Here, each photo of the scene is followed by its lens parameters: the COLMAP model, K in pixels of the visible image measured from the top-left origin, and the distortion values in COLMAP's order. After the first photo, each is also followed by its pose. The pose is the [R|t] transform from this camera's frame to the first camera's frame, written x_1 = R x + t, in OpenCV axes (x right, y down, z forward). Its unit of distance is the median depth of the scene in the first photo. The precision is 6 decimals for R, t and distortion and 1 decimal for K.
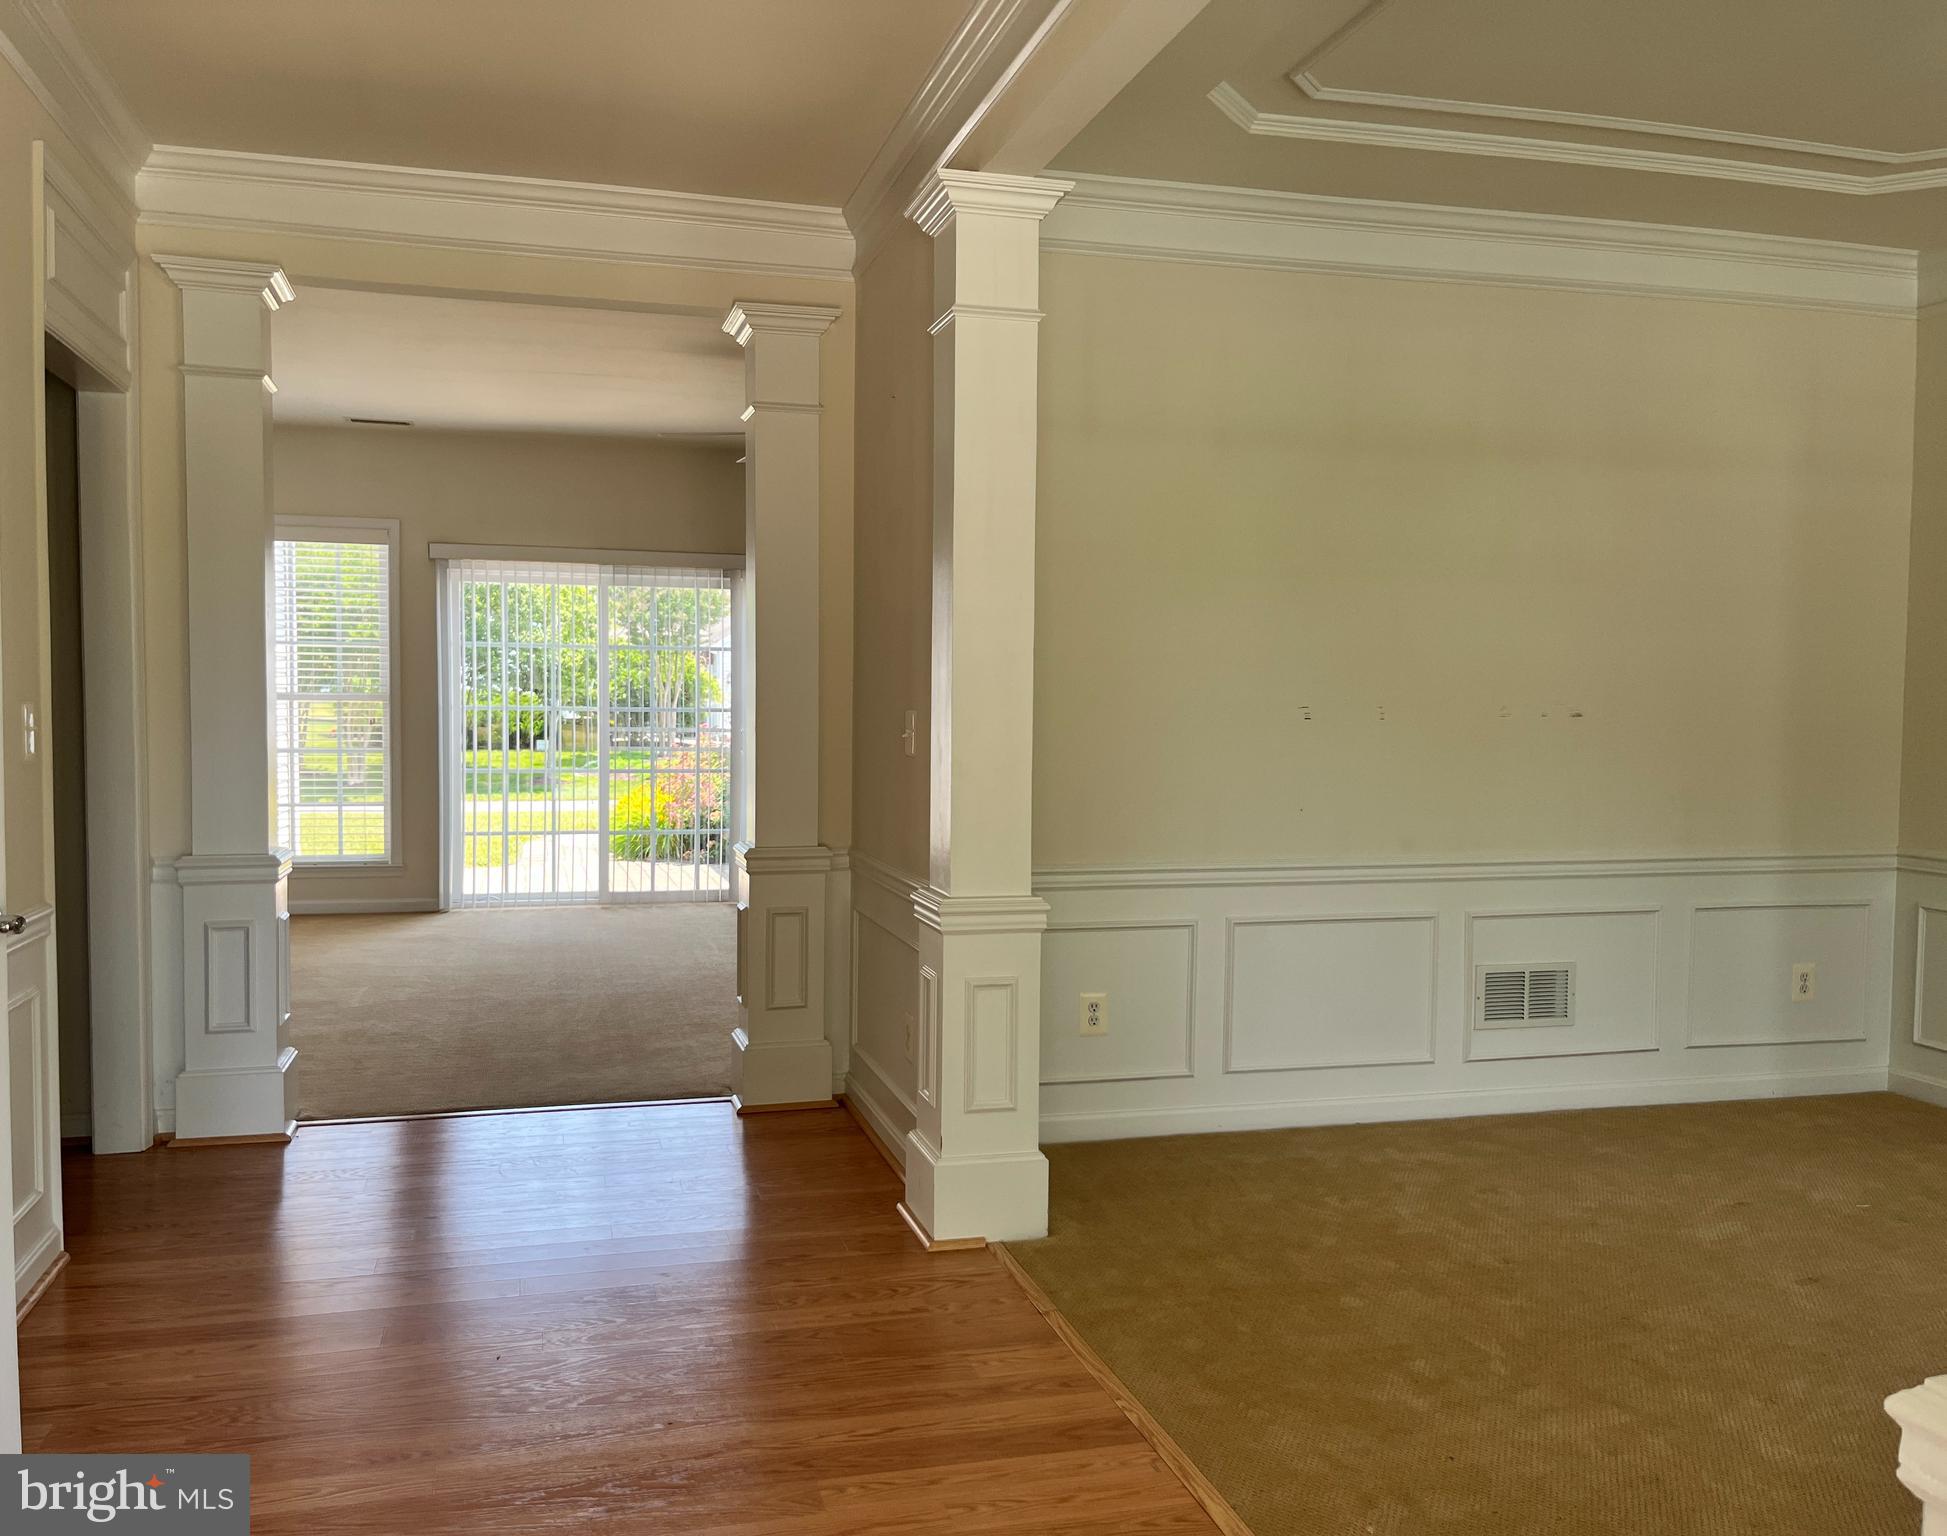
lens RADIAL K [[1674.6, 0, 988.0], [0, 1674.6, 764.0], [0, 0, 1]] dist [0.009664, -0.005142]
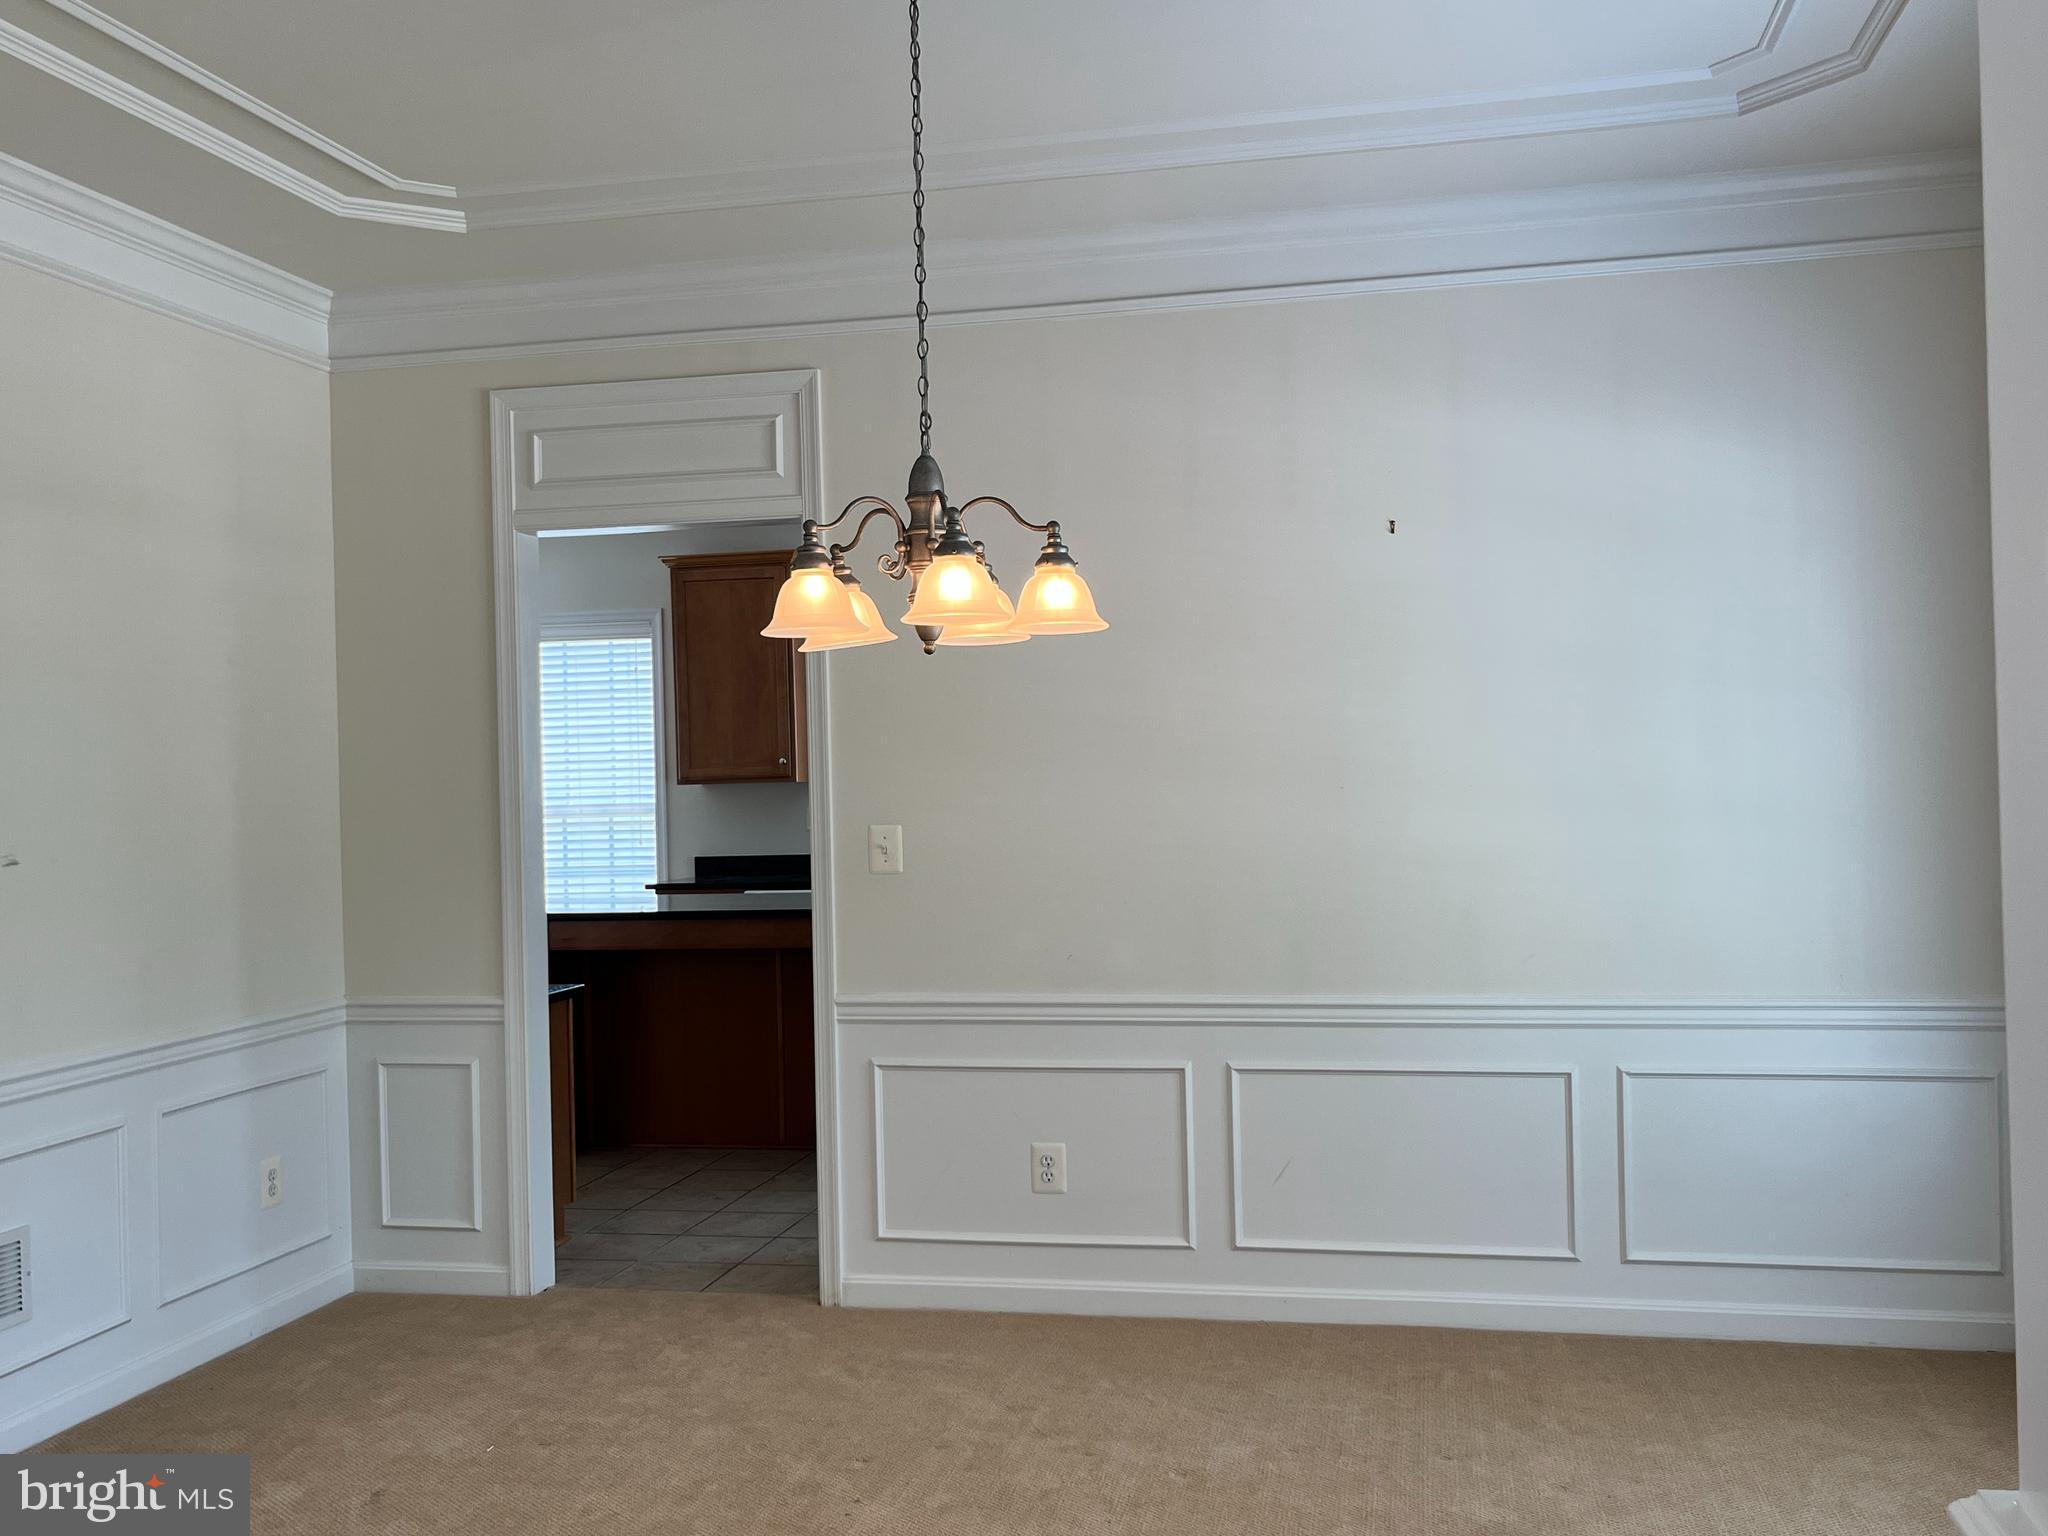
lens RADIAL K [[1917.7, 0, 1026.9], [0, 1917.7, 766.1], [0, 0, 1]] dist [0.034958, 0.000000]
pose [[0.451725, -0.017672, 0.891982, -0.160892], [0.063482, 0.997906, -0.012379, -0.031813], [-0.889896, 0.062217, 0.451901, 0.259978]]
